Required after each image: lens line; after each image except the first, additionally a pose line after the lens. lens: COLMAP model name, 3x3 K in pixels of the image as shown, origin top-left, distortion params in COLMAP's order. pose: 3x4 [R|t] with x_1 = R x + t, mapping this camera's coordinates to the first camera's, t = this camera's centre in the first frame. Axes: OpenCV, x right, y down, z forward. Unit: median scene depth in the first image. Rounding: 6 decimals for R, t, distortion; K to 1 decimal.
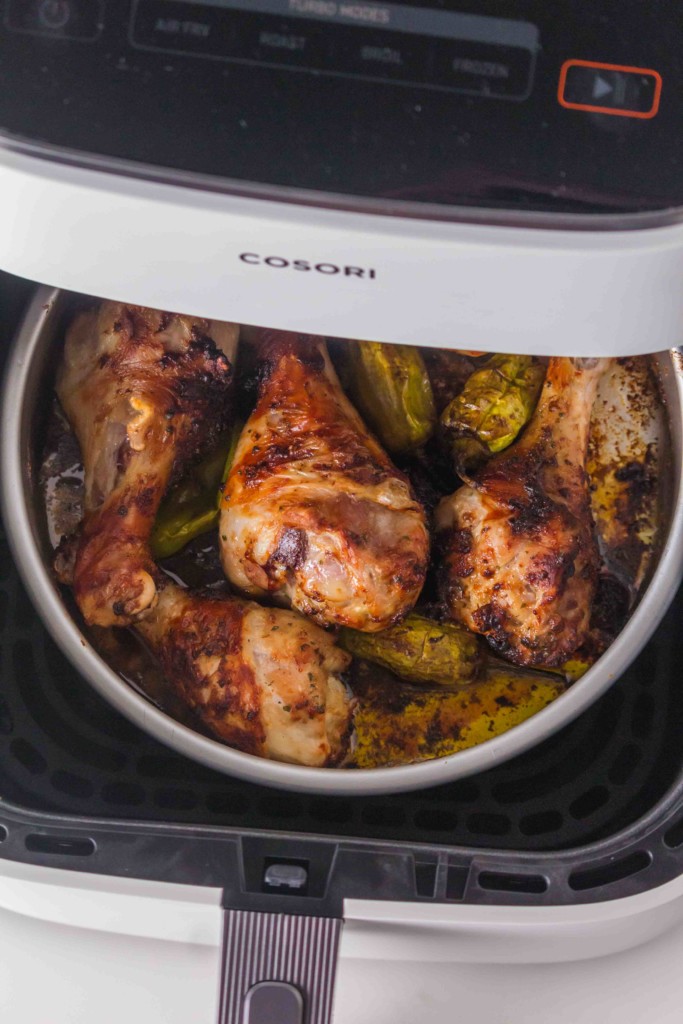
lens RADIAL K [[1613.7, 0, 341.5], [0, 1613.7, 512.0], [0, 0, 1]] dist [0.003498, 0.011355]
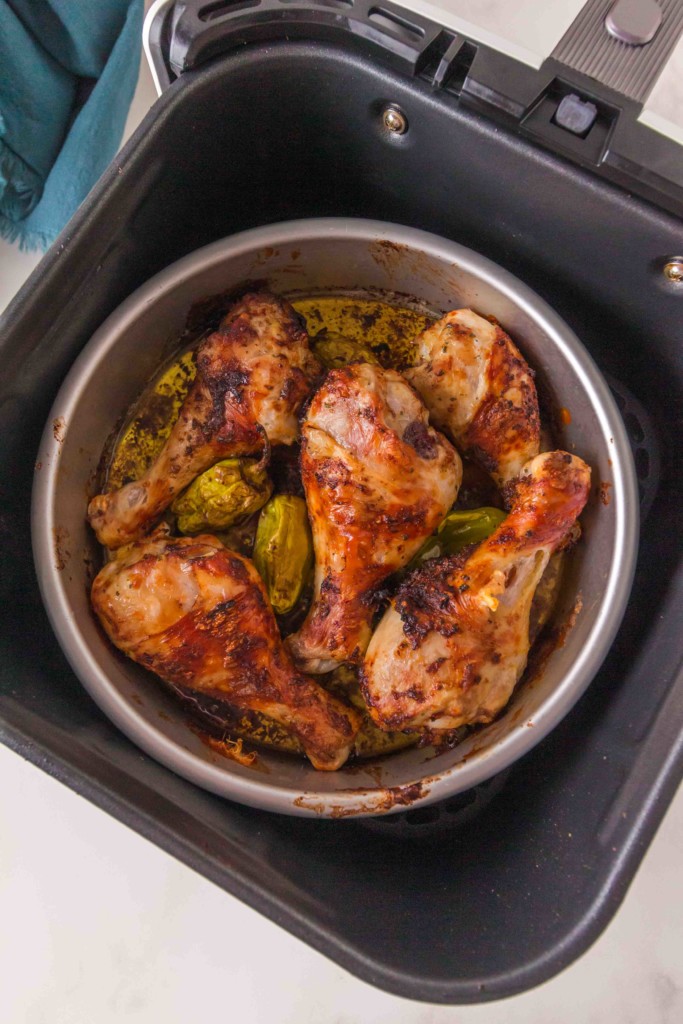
lens RADIAL K [[582.4, 0, 341.5], [0, 582.4, 512.0], [0, 0, 1]] dist [-0.000178, -0.000037]
pose [[-0.893247, -0.442957, 0.076809, -0.036887], [0.448421, -0.865680, 0.222522, -0.145794], [-0.032076, 0.233209, 0.971897, 0.587885]]
